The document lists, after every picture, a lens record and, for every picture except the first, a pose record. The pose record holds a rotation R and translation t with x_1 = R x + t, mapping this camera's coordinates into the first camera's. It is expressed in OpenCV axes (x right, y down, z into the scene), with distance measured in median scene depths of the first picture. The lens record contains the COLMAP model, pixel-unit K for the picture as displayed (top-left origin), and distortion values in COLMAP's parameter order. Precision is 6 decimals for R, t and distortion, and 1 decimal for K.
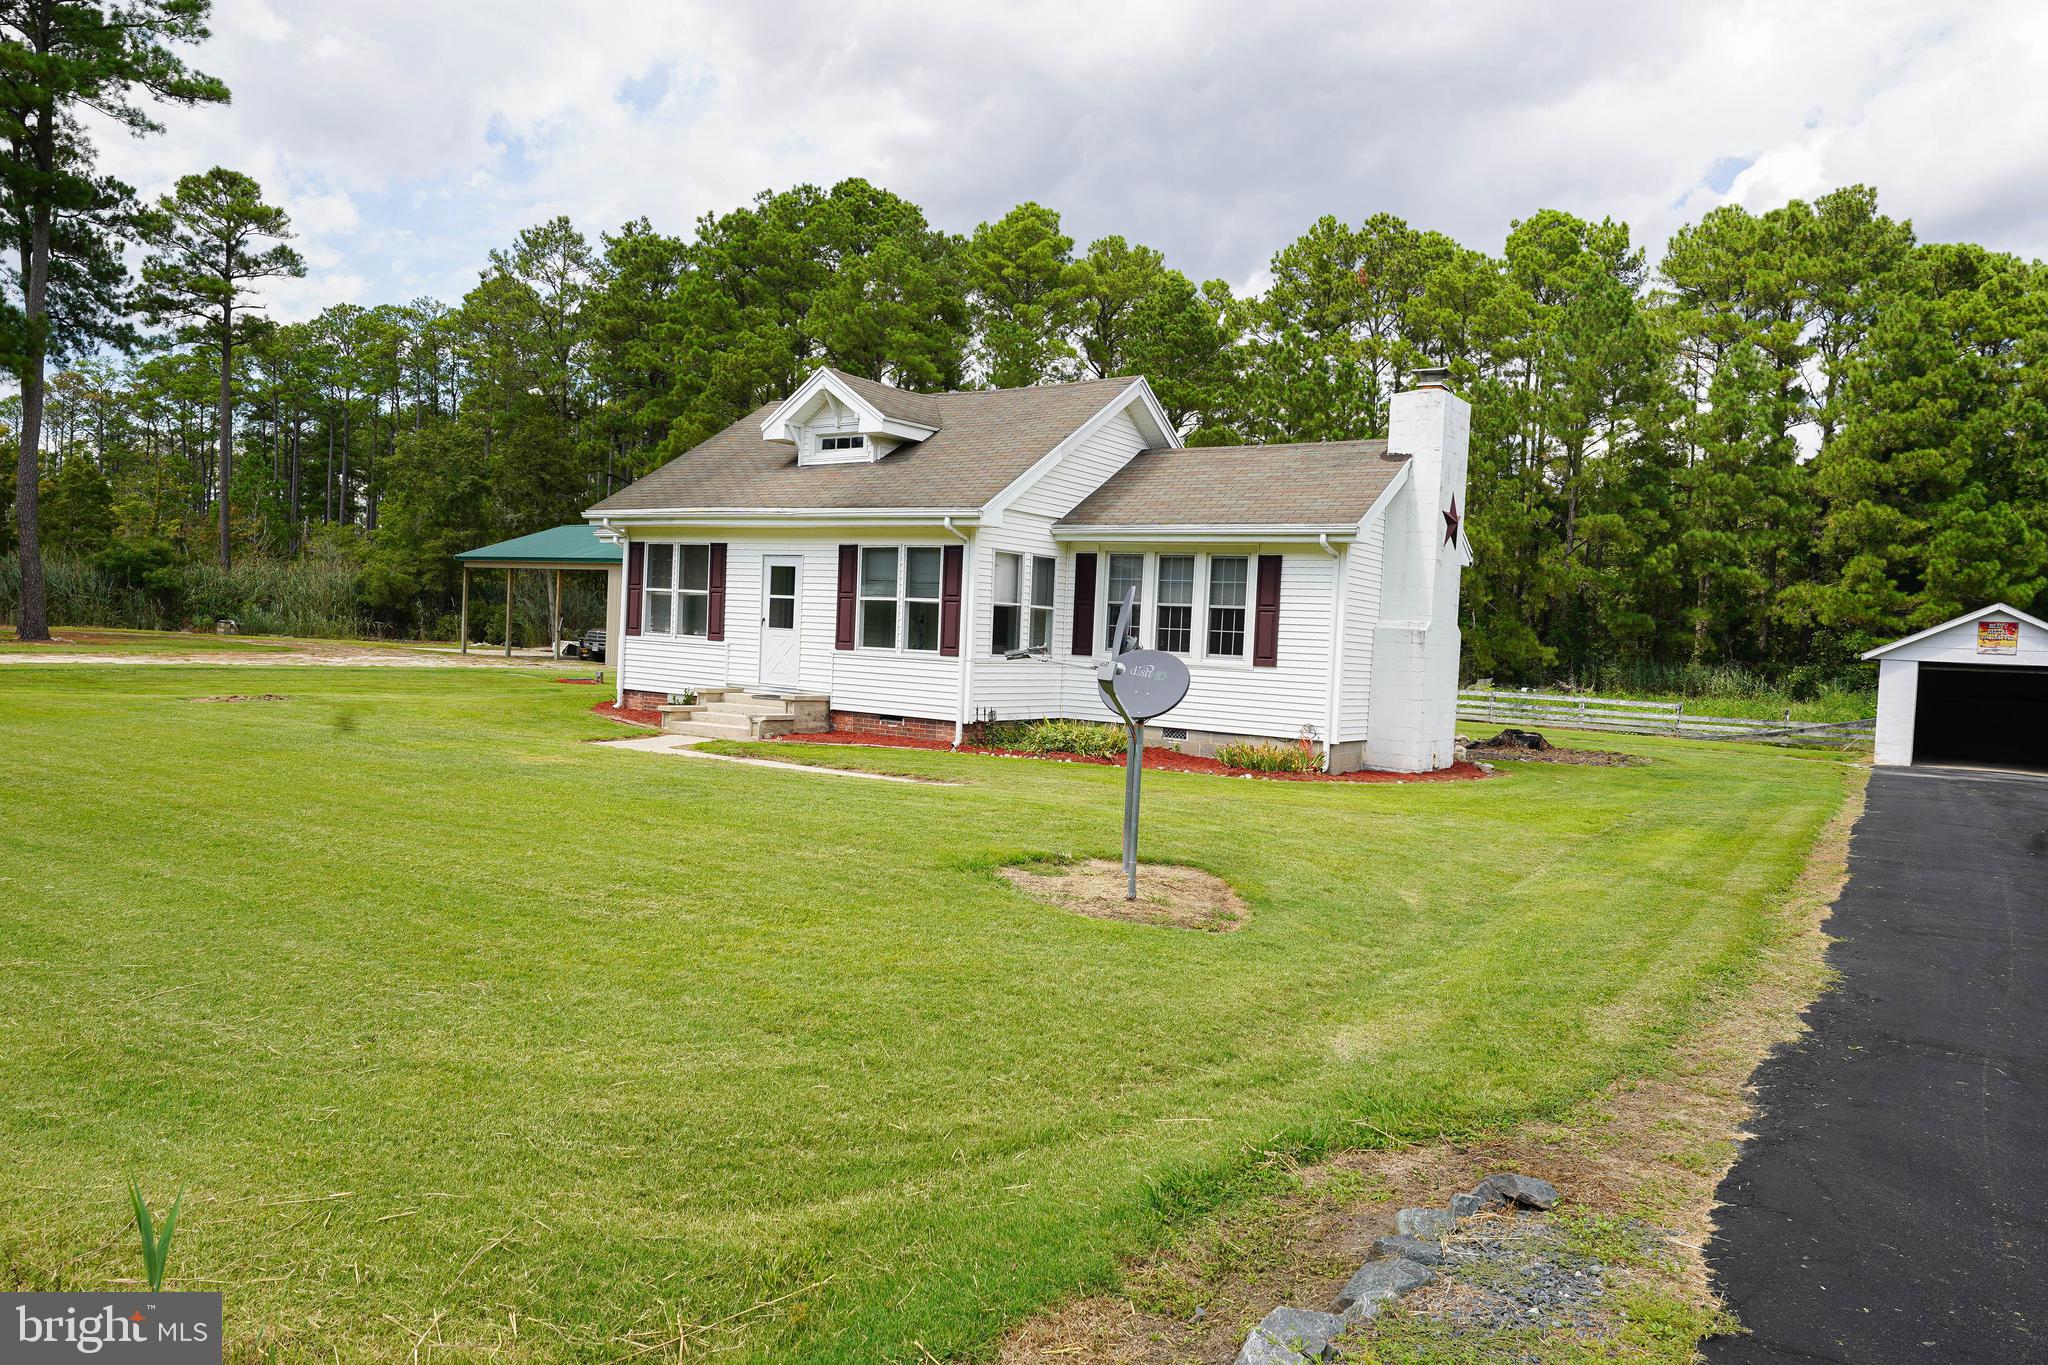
lens RADIAL K [[1391.4, 0, 1024.0], [0, 1391.4, 682.5], [0, 0, 1]] dist [0.003933, -0.000313]
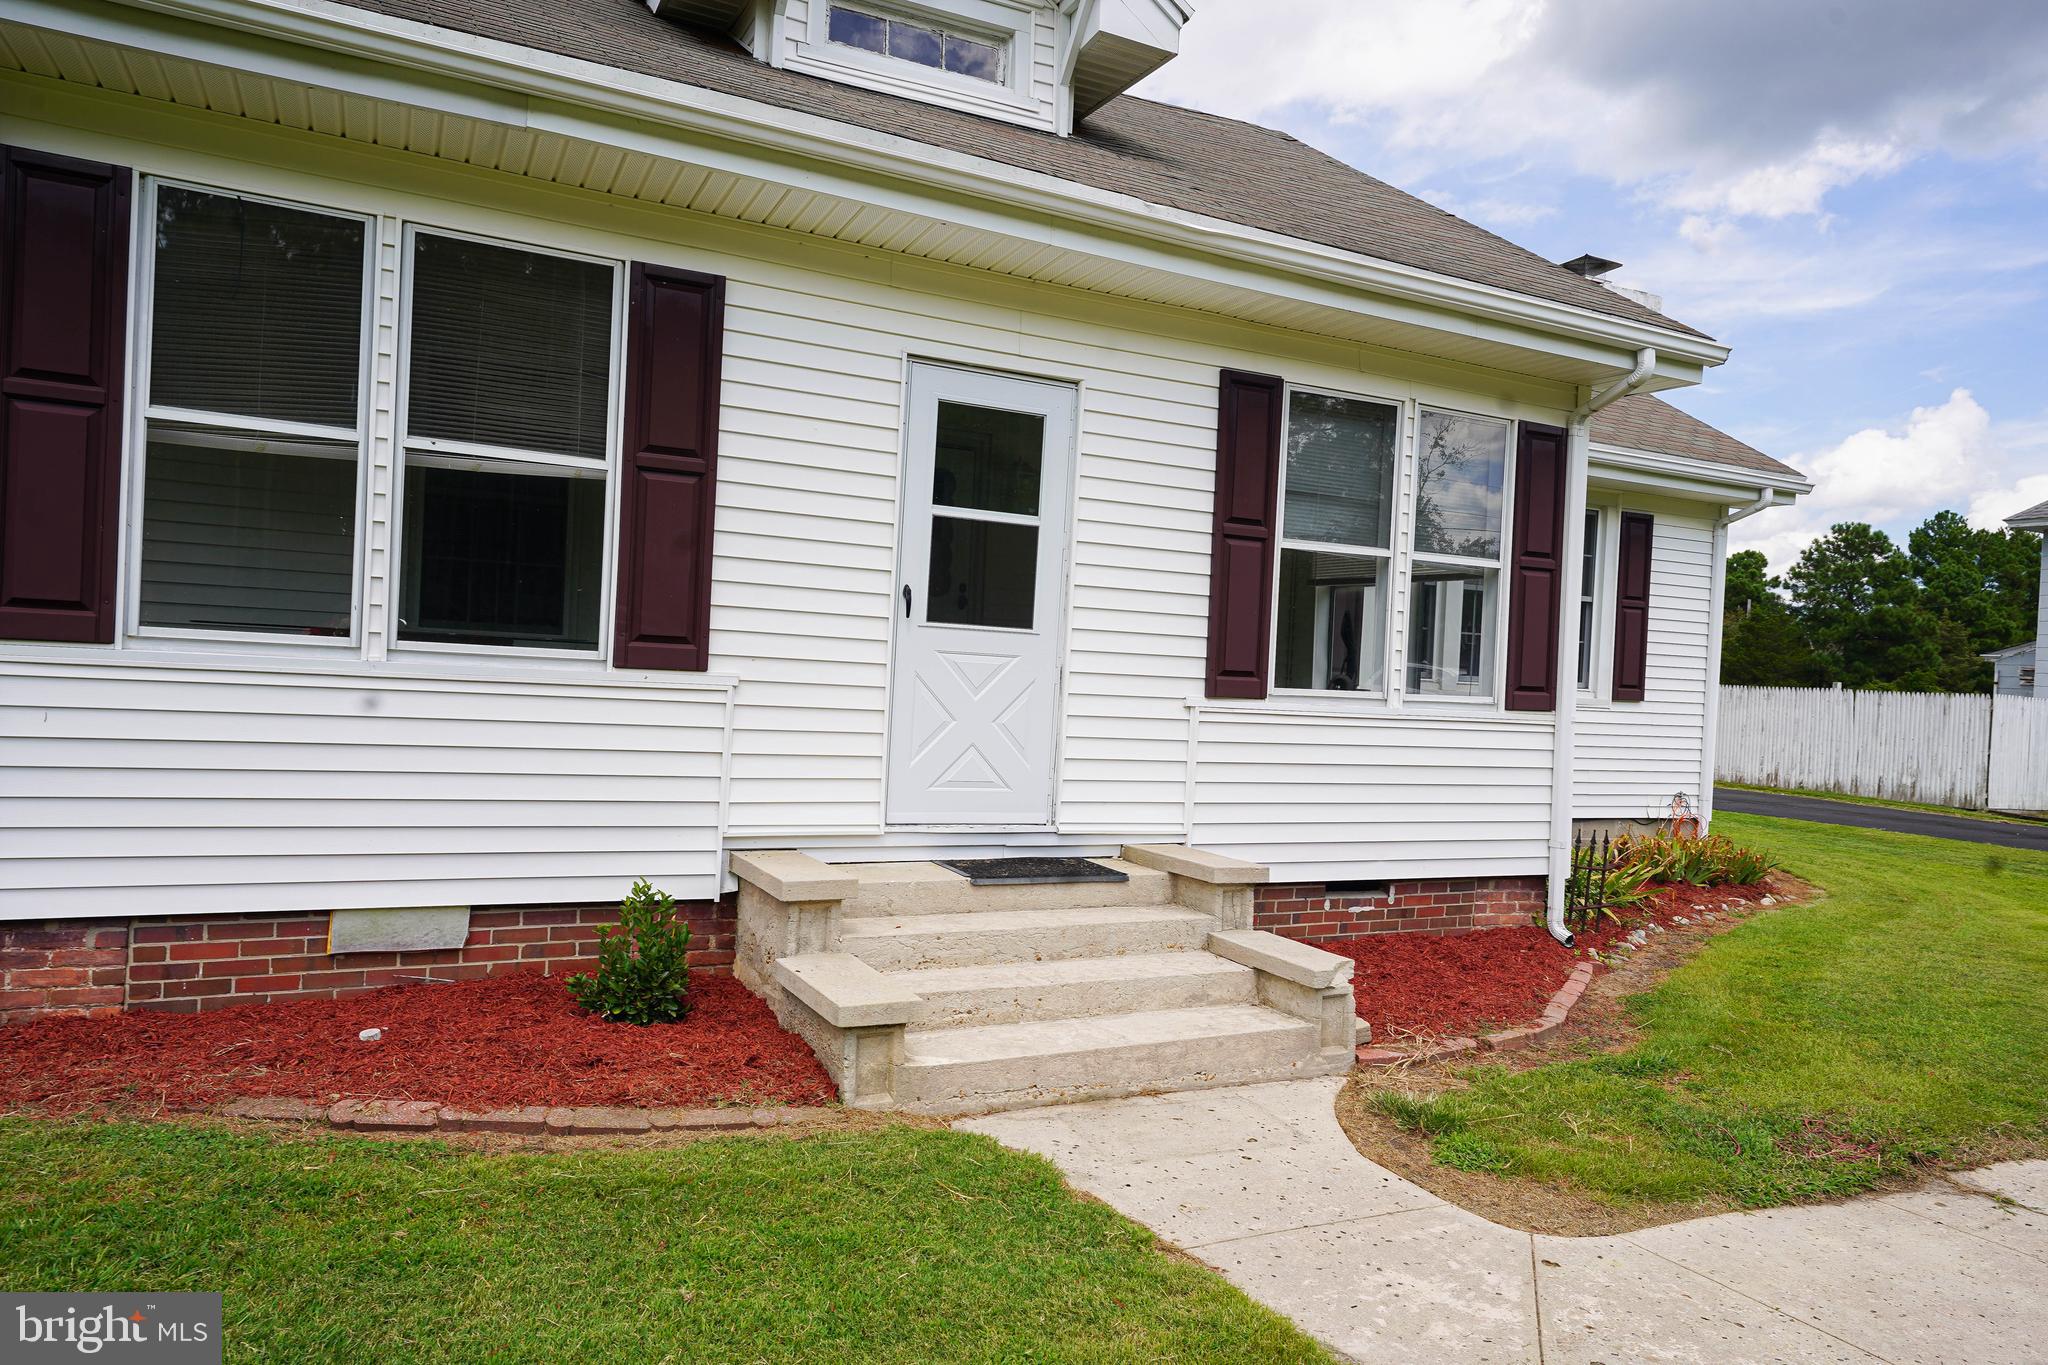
lens RADIAL K [[1337.6, 0, 1024.0], [0, 1337.6, 682.5], [0, 0, 1]] dist [0.011841, -0.000016]
pose [[0.498601, -0.034562, 0.866142, -0.423005], [-0.000857, 0.999185, 0.040364, -0.039897], [-0.866831, -0.020868, 0.498165, 0.885351]]
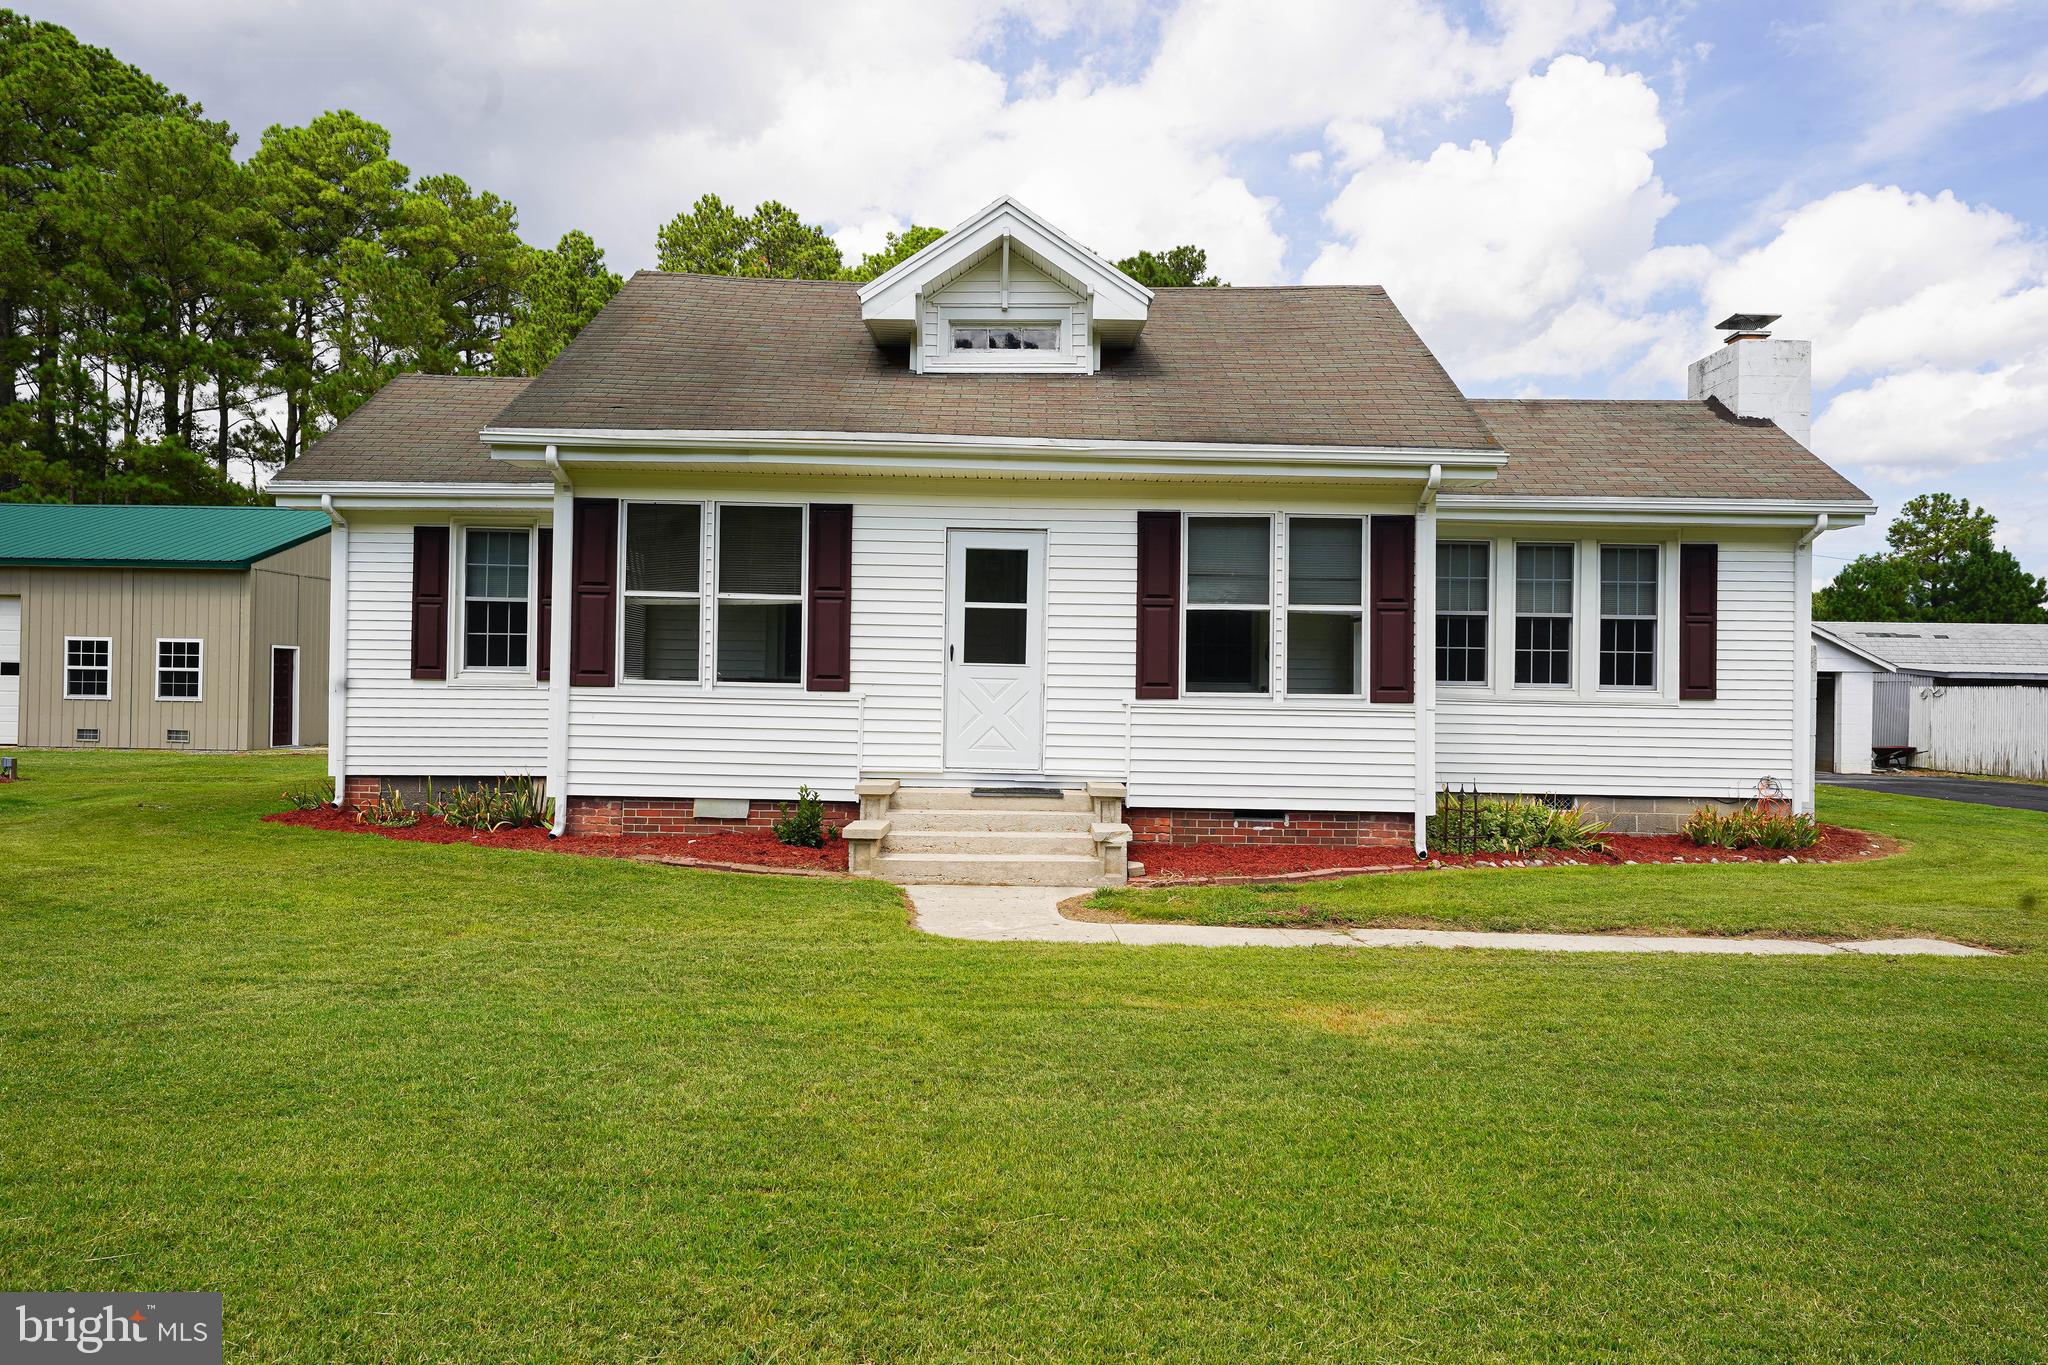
lens RADIAL K [[1391.4, 0, 1024.0], [0, 1391.4, 682.5], [0, 0, 1]] dist [0.003933, -0.000313]
pose [[0.831268, -0.033336, 0.554872, -0.482323], [0.040416, 0.999183, -0.000519, -0.032114], [-0.554401, 0.022857, 0.831936, 0.562752]]
